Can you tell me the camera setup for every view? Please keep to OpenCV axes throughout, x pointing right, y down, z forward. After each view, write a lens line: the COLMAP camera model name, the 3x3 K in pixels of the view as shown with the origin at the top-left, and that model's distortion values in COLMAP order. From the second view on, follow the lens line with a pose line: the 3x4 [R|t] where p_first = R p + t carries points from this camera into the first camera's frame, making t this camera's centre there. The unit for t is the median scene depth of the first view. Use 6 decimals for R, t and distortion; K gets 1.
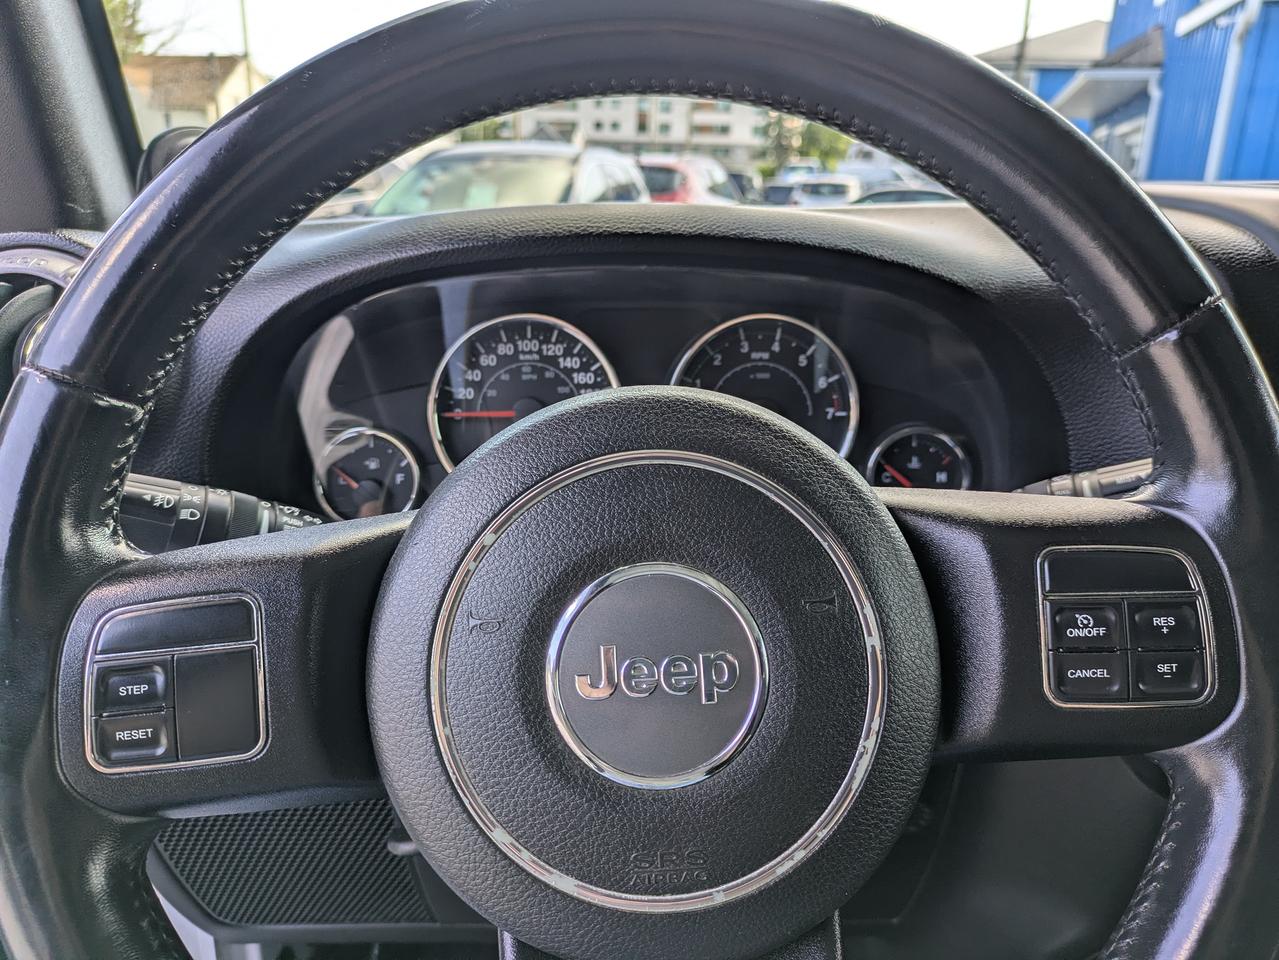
lens RADIAL K [[936.9, 0, 639.5], [0, 936.9, 480.0], [0, 0, 1]] dist [0.009738, 0.000822]
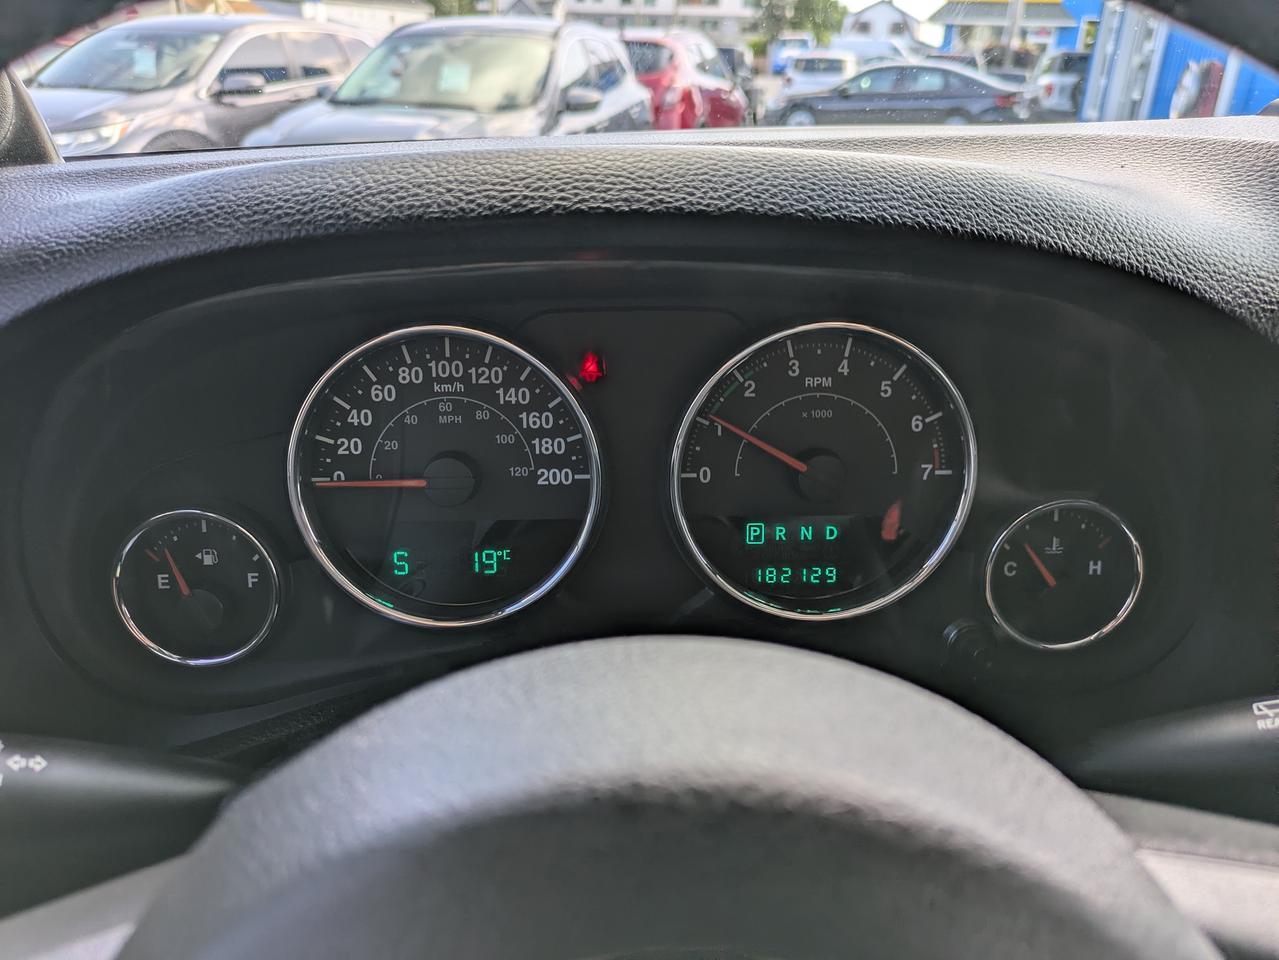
lens RADIAL K [[936.9, 0, 639.5], [0, 936.9, 480.0], [0, 0, 1]] dist [0.009738, 0.000822]
pose [[0.999869, -0.011746, 0.011114, 0.001520], [0.010394, 0.993346, 0.114699, -0.140400], [-0.012387, -0.114568, 0.993338, 0.371602]]
